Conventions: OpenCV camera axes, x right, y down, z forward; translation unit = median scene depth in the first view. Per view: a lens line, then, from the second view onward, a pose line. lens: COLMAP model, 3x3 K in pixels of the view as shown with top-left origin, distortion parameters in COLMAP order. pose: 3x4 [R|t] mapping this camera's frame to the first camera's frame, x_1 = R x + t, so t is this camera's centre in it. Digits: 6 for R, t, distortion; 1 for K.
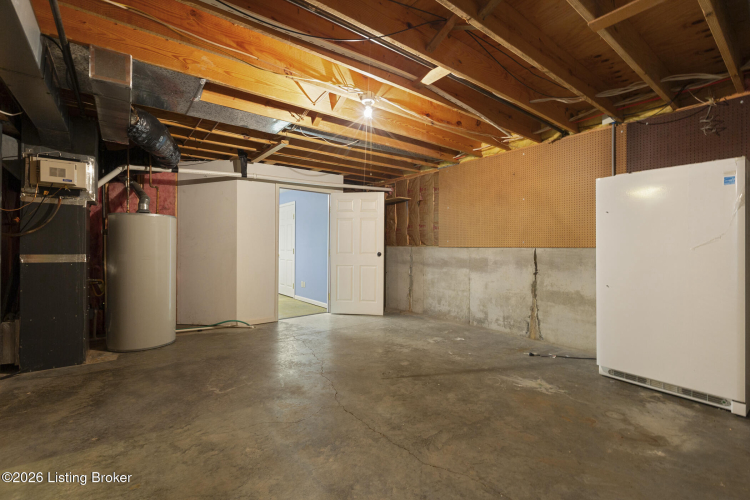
lens RADIAL K [[336.3, 0, 376.5], [0, 336.3, 248.2], [0, 0, 1]] dist [0.001523, -0.000330]
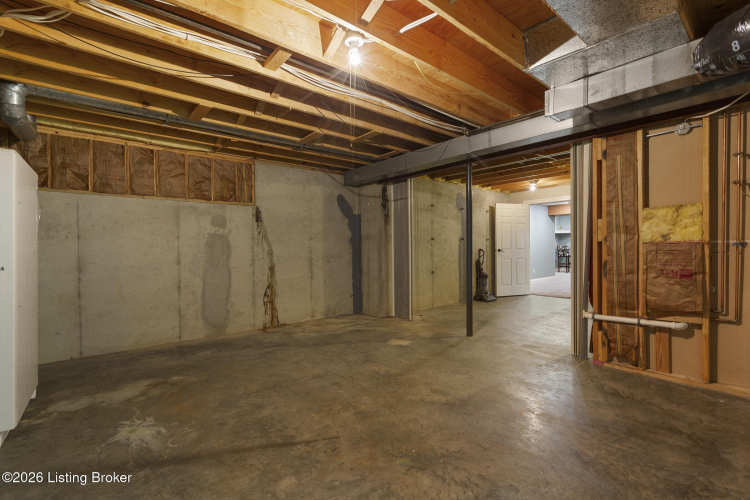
lens RADIAL K [[336.3, 0, 373.9], [0, 336.3, 249.3], [0, 0, 1]] dist [0.001523, -0.000330]
pose [[-0.999033, 0.009706, -0.042873, -0.033632], [0.009356, 0.999921, 0.008358, -0.008158], [0.042951, 0.007949, -0.999046, 1.903466]]
